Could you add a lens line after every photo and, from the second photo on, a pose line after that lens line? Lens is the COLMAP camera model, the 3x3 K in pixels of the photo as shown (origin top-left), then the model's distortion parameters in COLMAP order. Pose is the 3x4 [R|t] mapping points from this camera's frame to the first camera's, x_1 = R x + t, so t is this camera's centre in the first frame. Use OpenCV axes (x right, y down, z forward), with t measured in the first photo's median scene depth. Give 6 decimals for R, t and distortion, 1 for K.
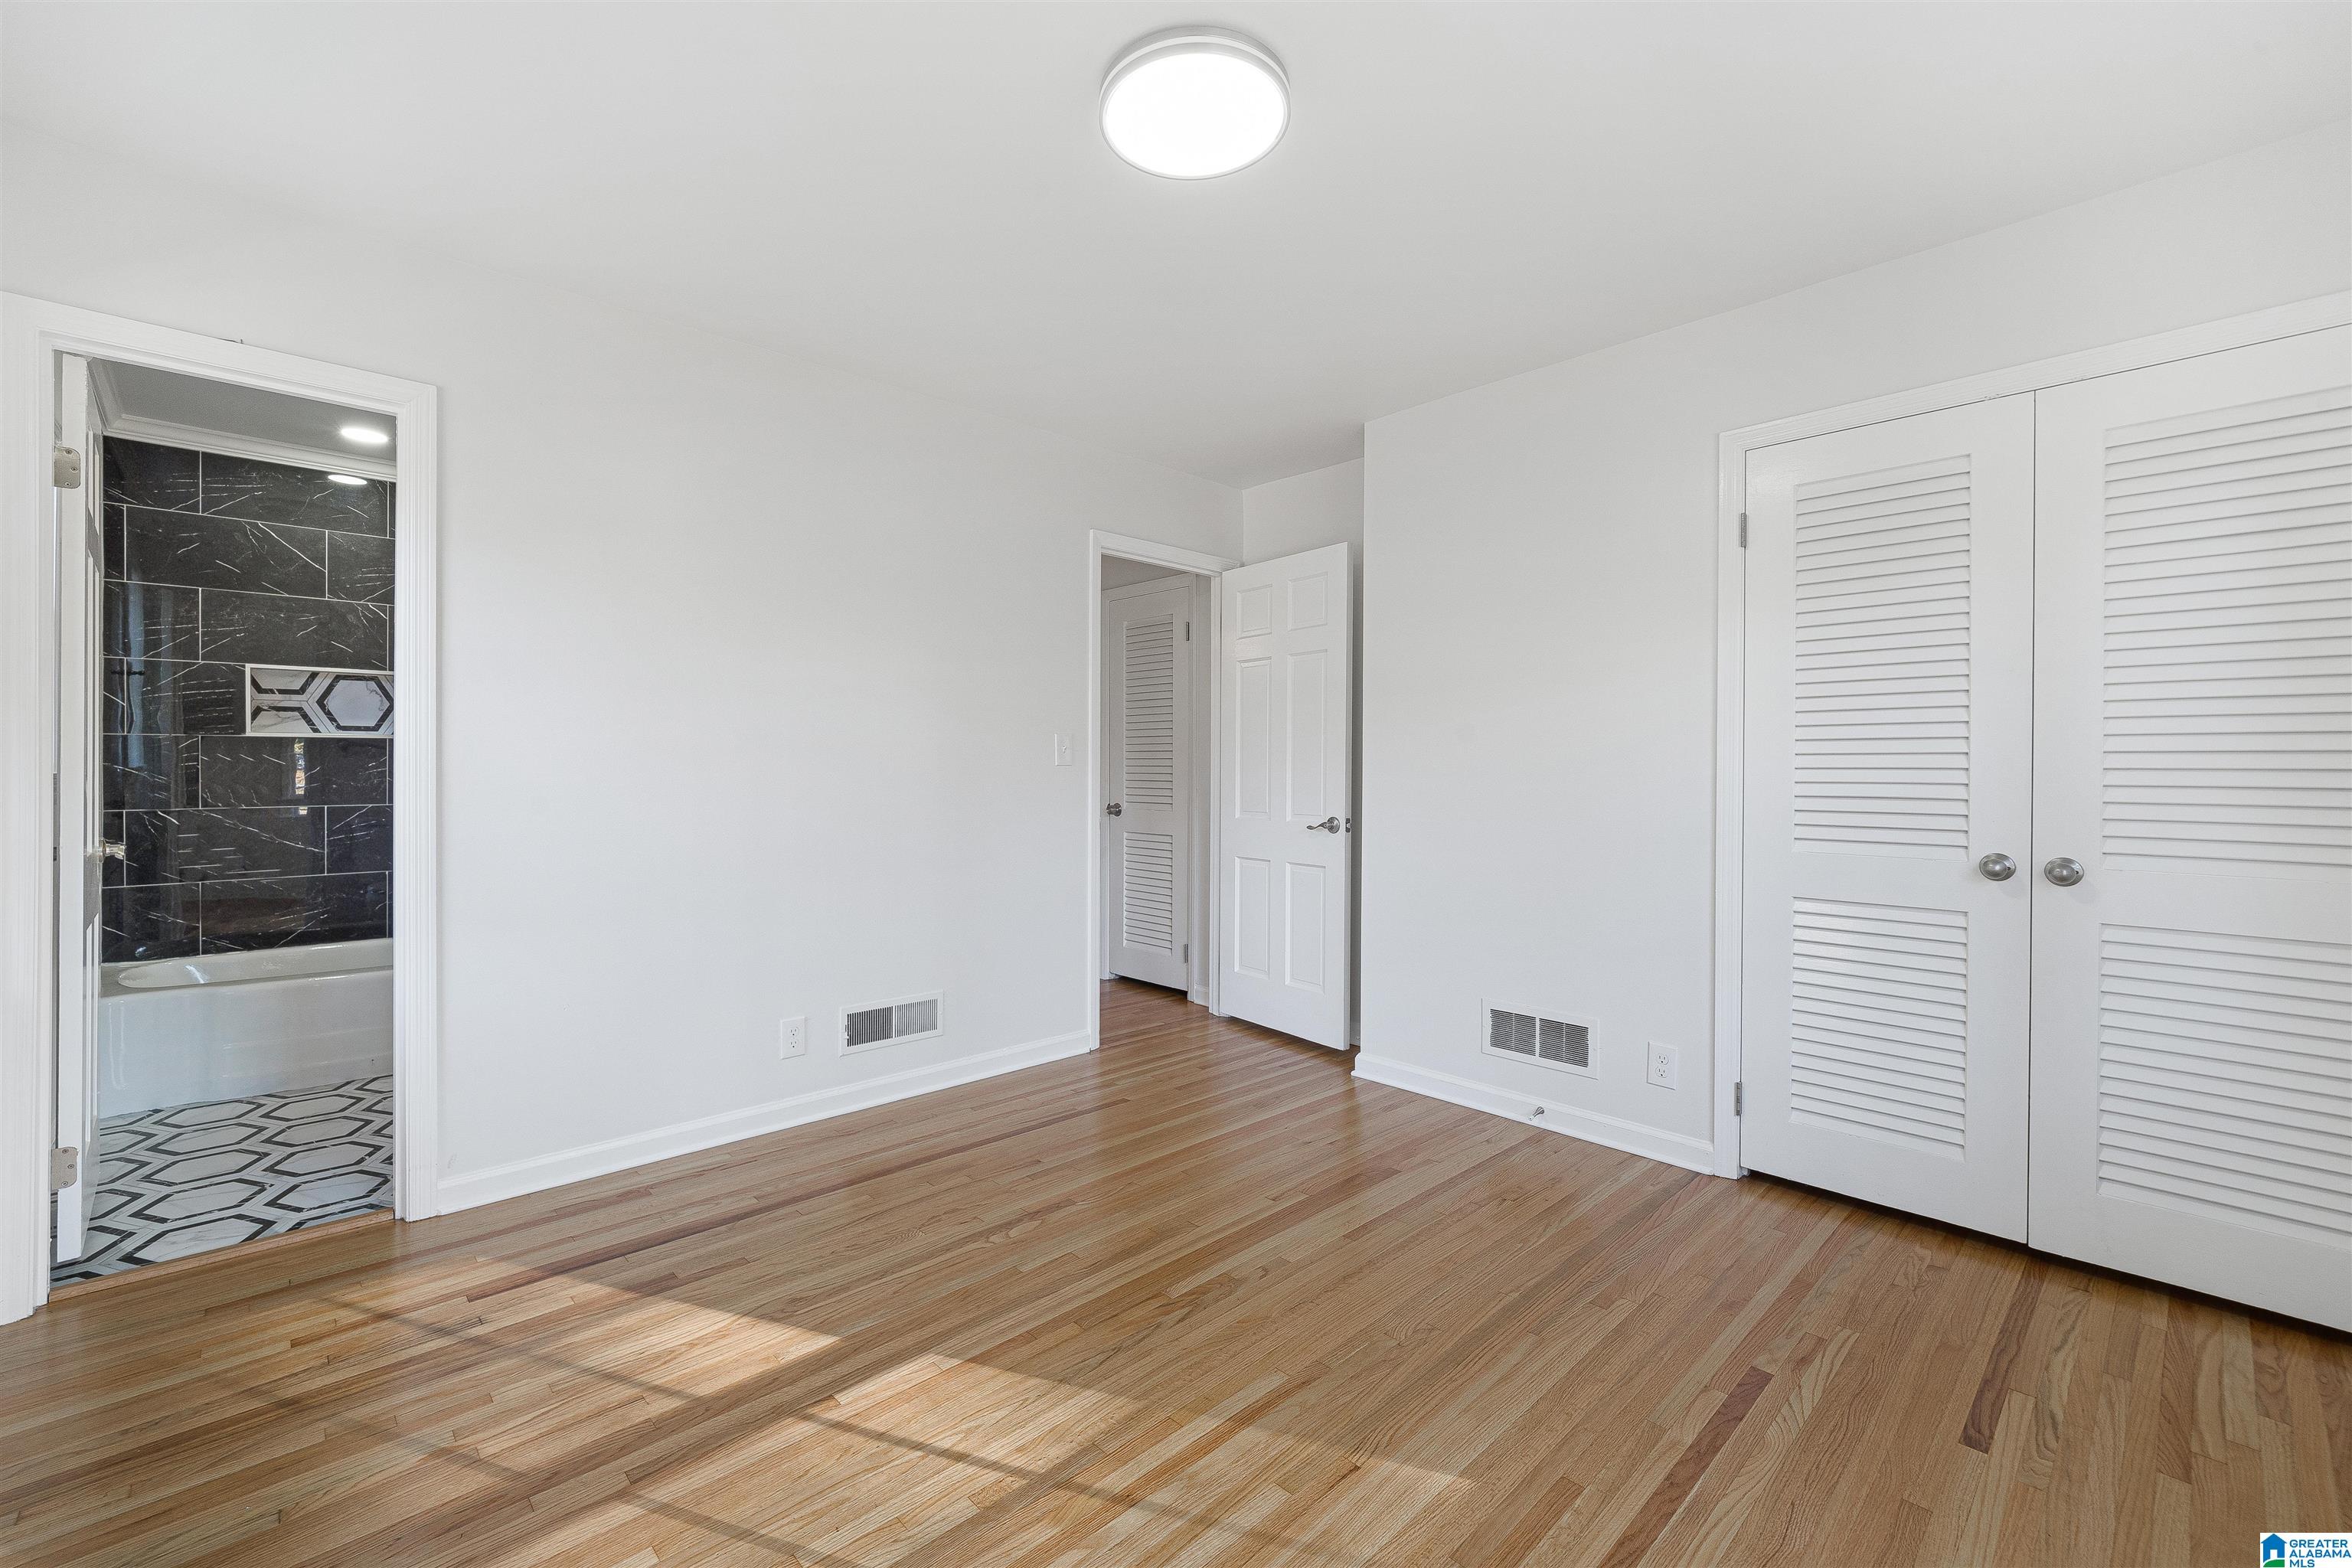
lens RADIAL K [[963.3, 0, 1176.0], [0, 963.3, 784.0], [0, 0, 1]] dist [-0.000082, -0.009455]
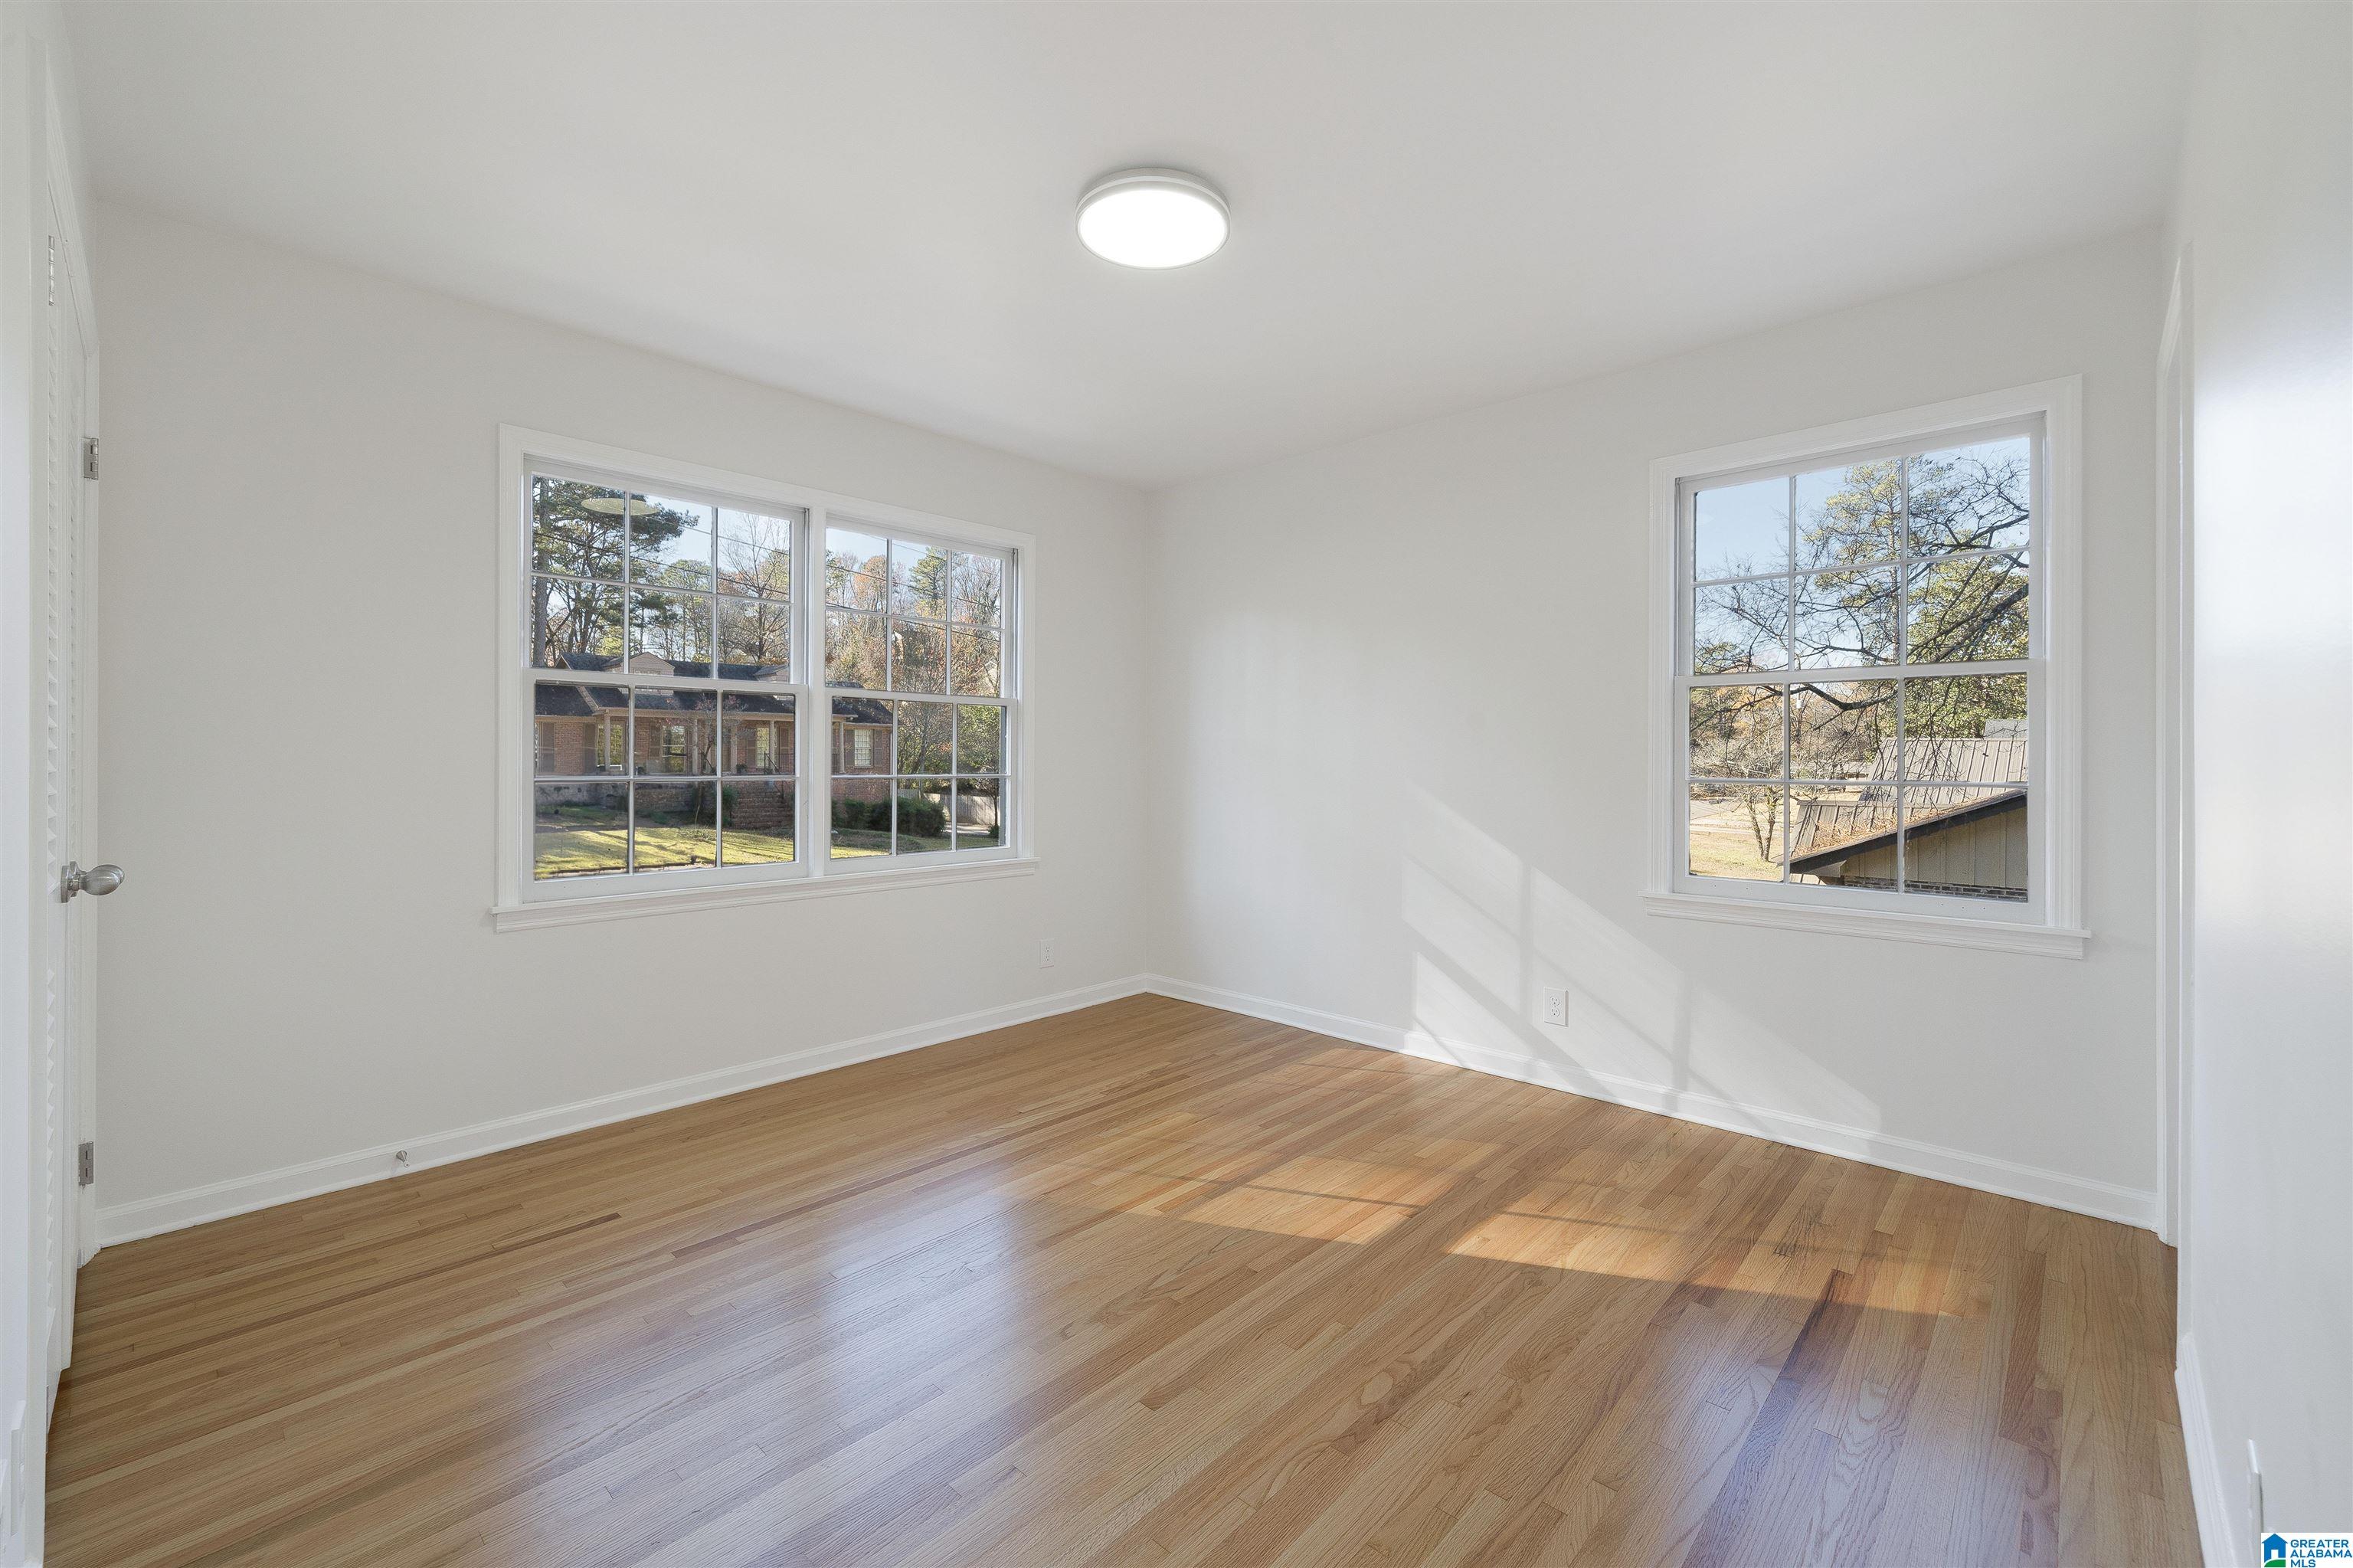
lens RADIAL K [[931.9, 0, 1175.2], [0, 931.9, 745.1], [0, 0, 1]] dist [-0.000054, 0.000624]
pose [[-0.998873, -0.008376, -0.046728, 0.042740], [-0.008499, 0.999961, 0.002437, -0.036337], [0.046706, 0.002831, -0.998905, 2.186228]]
